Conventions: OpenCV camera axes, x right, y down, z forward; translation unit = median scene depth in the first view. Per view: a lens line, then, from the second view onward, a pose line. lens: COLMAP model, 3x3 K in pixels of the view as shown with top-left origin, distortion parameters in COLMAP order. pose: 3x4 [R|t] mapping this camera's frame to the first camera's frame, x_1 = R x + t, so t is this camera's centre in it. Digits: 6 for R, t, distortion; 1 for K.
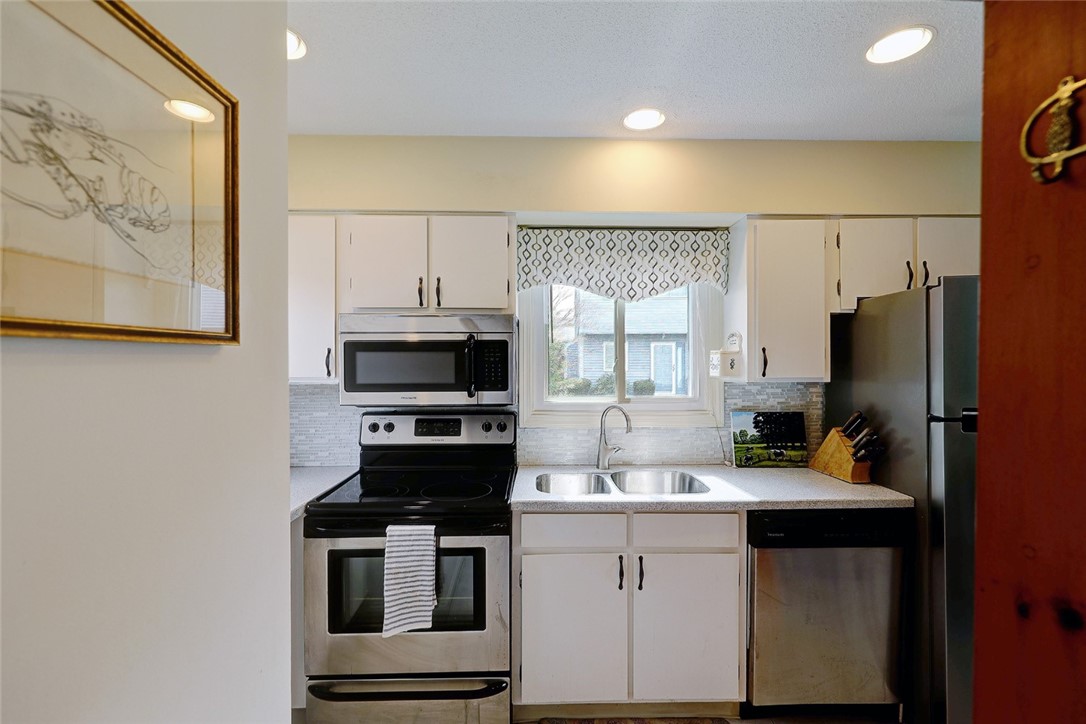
lens RADIAL K [[490.5, 0, 547.7], [0, 490.5, 365.5], [0, 0, 1]] dist [0.002652, 0.000081]
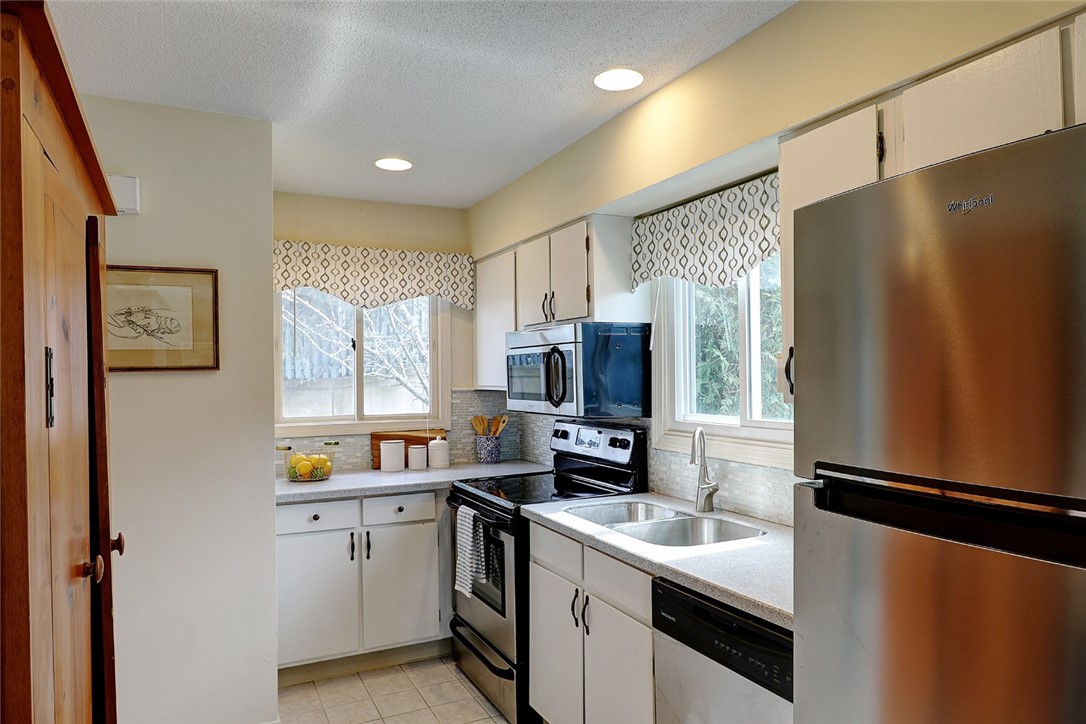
lens RADIAL K [[702.6, 0, 544.6], [0, 702.6, 369.3], [0, 0, 1]] dist [0.001815, -0.000858]
pose [[0.419320, -0.009556, -0.907788, 1.044658], [0.005670, 0.999953, -0.007907, -0.003034], [0.907821, -0.001832, 0.419354, 0.330252]]
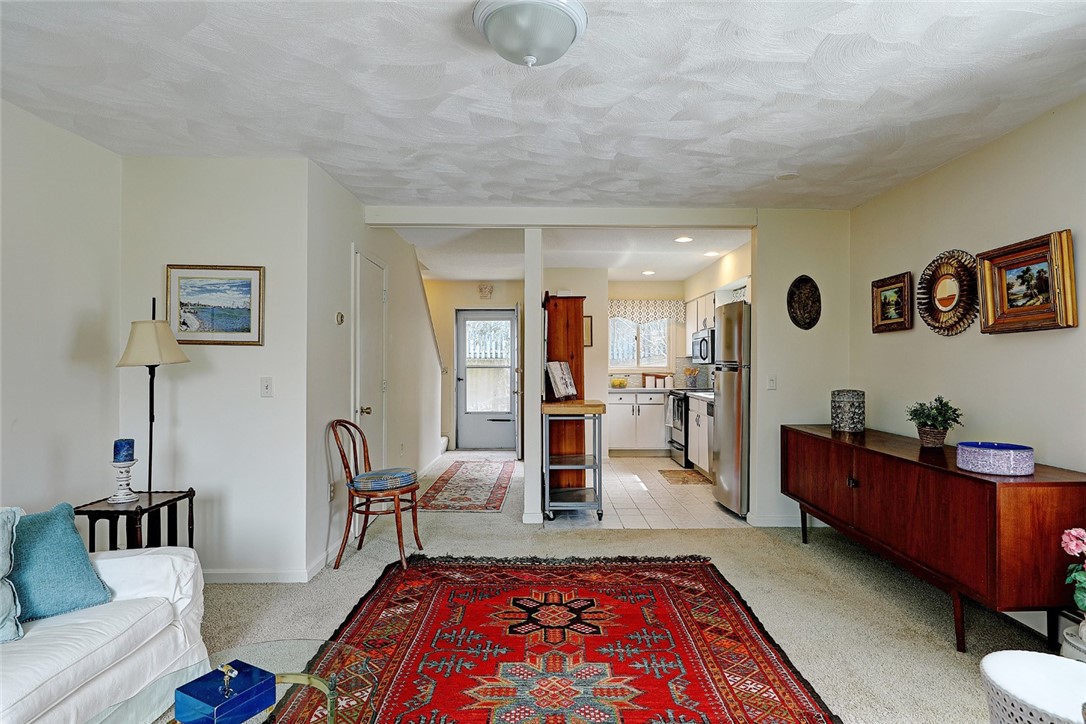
lens RADIAL K [[576.9, 0, 547.8], [0, 576.9, 365.1], [0, 0, 1]] dist [0.003253, -0.002567]
pose [[-0.021793, 0.001233, -0.999762, 2.850032], [-0.005216, 0.999985, 0.001347, 0.082862], [0.999749, 0.005244, -0.021786, 0.161387]]
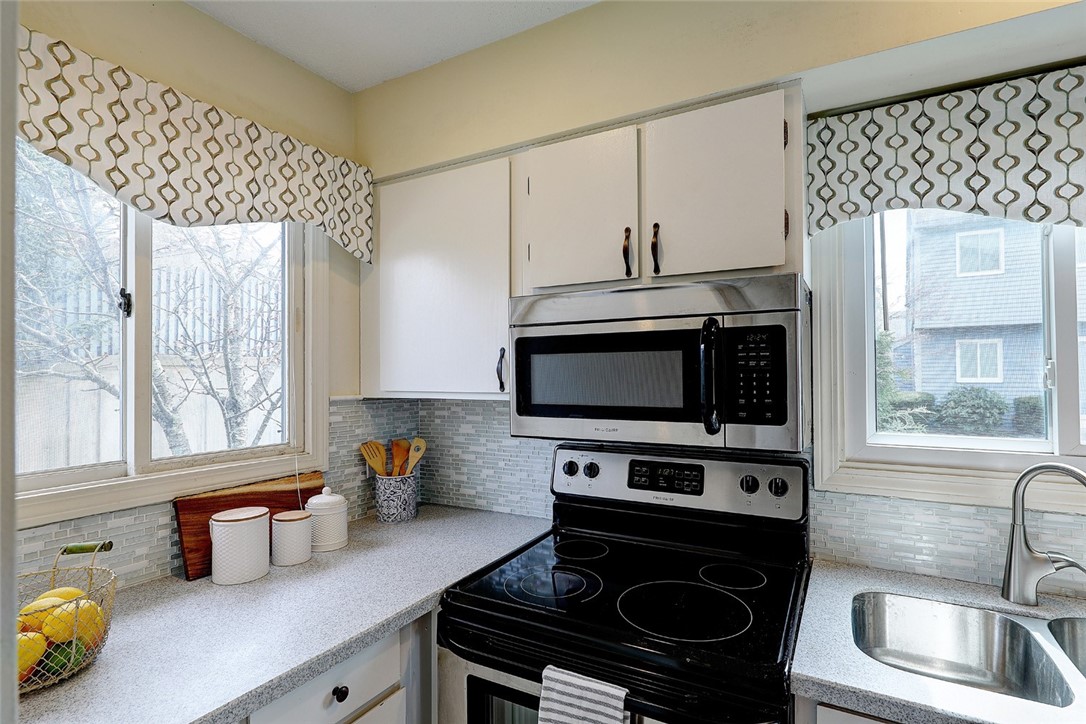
lens RADIAL K [[537.0, 0, 546.5], [0, 537.0, 365.4], [0, 0, 1]] dist [0.002079, 0.000320]
pose [[0.861101, -0.010745, -0.508320, -0.010702], [0.002012, 0.999841, -0.017727, -0.000400], [0.508430, 0.014242, 0.860986, 0.357308]]
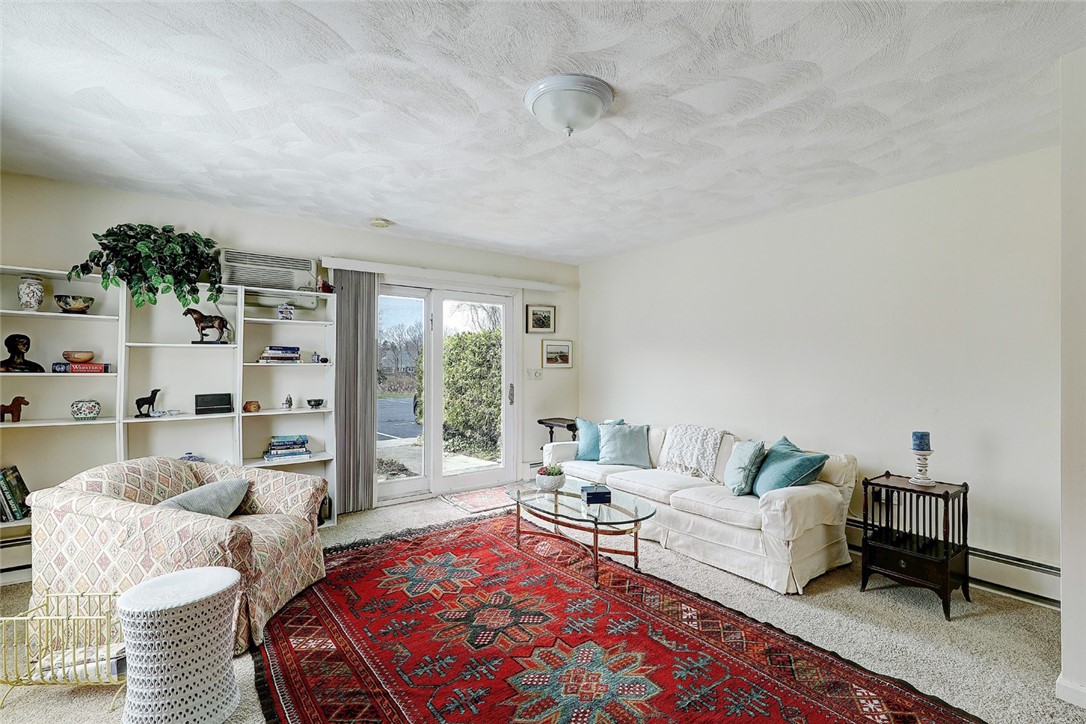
lens RADIAL K [[490.5, 0, 545.7], [0, 490.5, 364.0], [0, 0, 1]] dist [0.002652, 0.000081]
pose [[-0.578318, 0.003643, 0.815803, 1.292038], [0.001288, 0.999993, -0.003552, 0.078289], [-0.815810, -0.001003, -0.578319, 0.680850]]
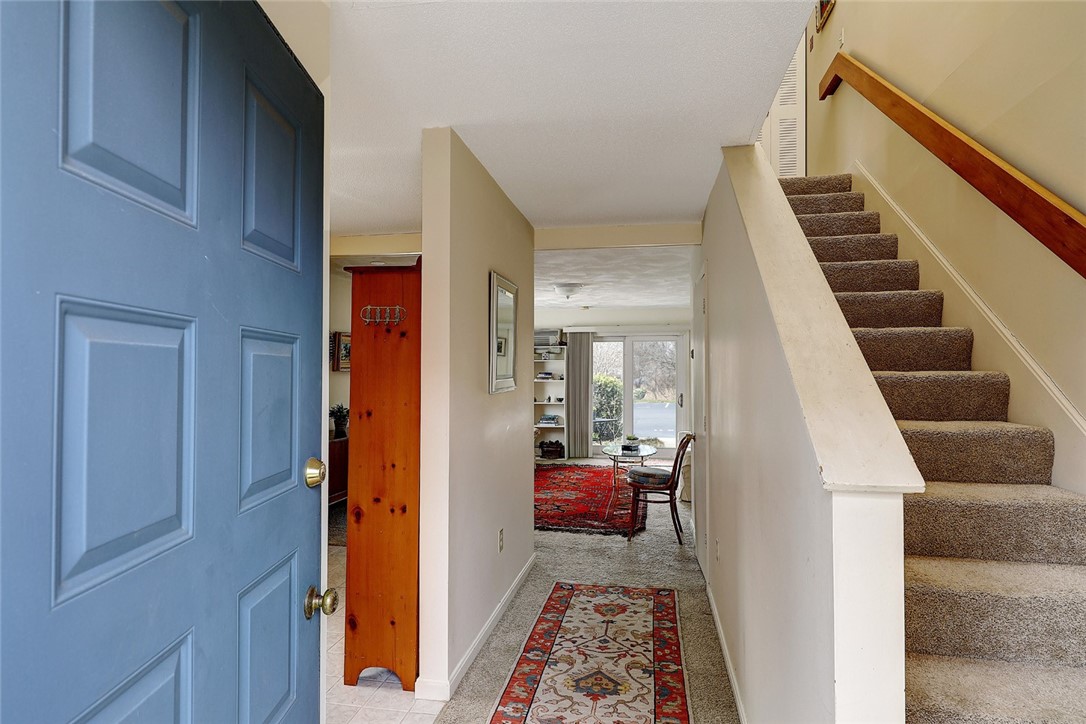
lens RADIAL K [[576.9, 0, 545.3], [0, 576.9, 362.8], [0, 0, 1]] dist [0.003253, -0.002567]
pose [[0.199256, 0.018428, 0.979774, -0.857173], [0.002962, 0.999807, -0.019407, 0.025249], [-0.979943, 0.006769, 0.199163, -0.352385]]
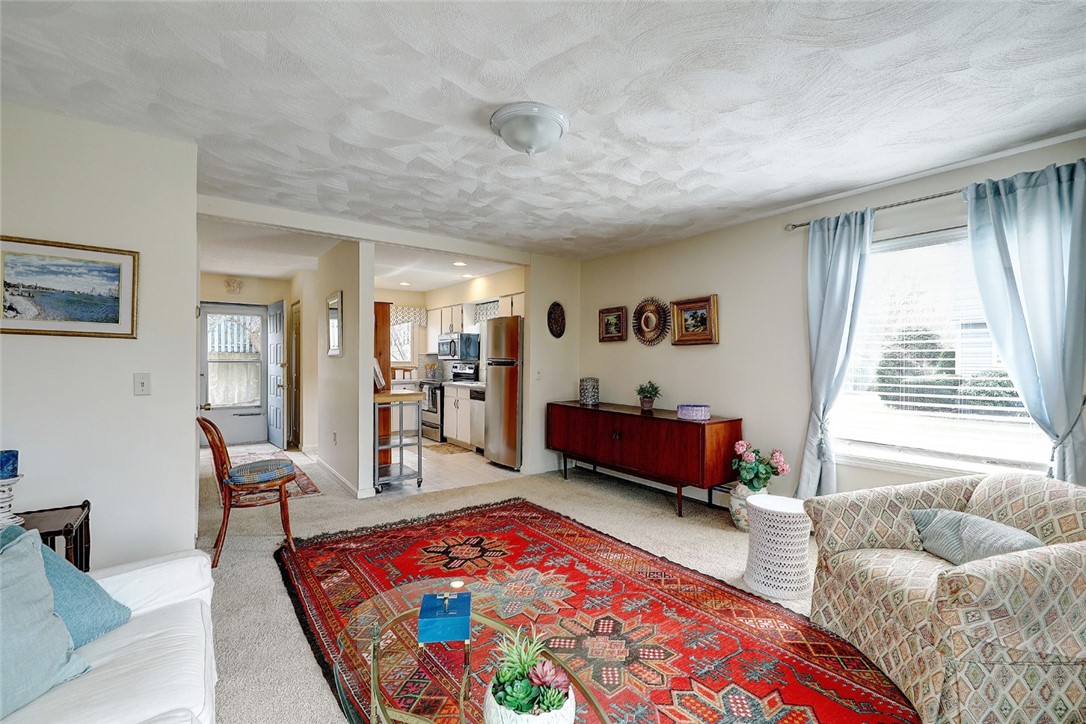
lens RADIAL K [[490.5, 0, 550.5], [0, 490.5, 364.7], [0, 0, 1]] dist [0.002652, 0.000081]
pose [[0.576193, 0.010895, -0.817241, 2.880559], [-0.010808, 0.999925, 0.005710, 0.081881], [0.817242, 0.005543, 0.576268, -0.438487]]
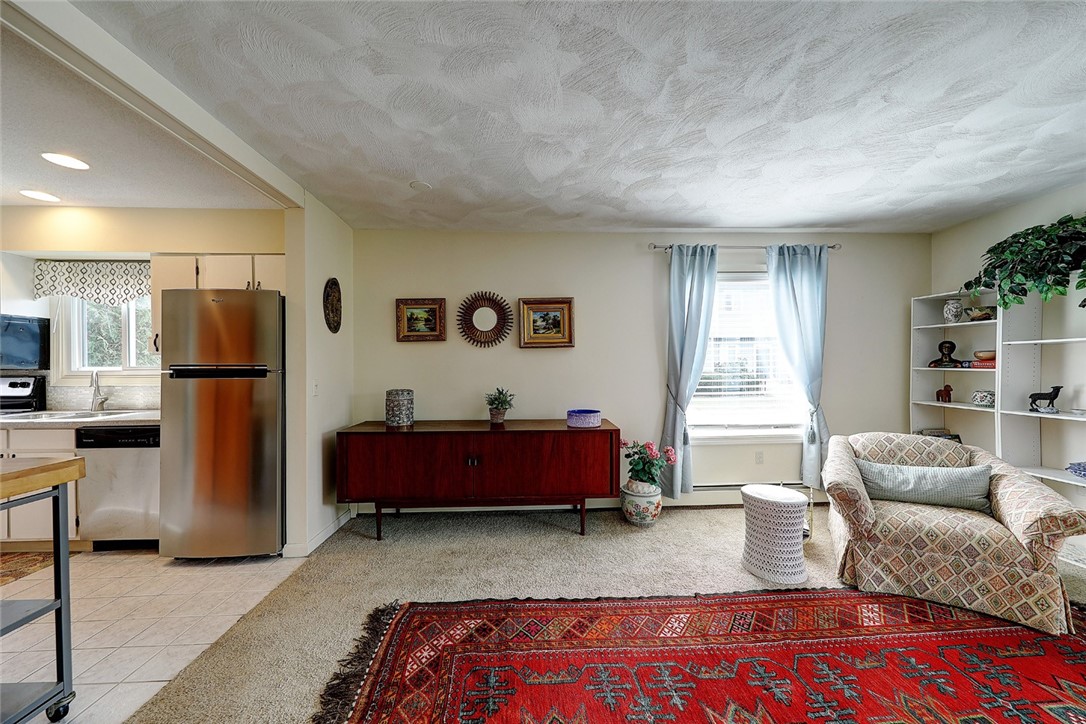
lens RADIAL K [[382.9, 0, 548.6], [0, 382.9, 366.5], [0, 0, 1]] dist [0.002563, -0.000600]
pose [[0.999720, -0.007306, 0.022518, 1.625144], [0.007333, 0.999972, -0.001131, 0.080608], [-0.022510, 0.001296, 0.999746, -0.299776]]
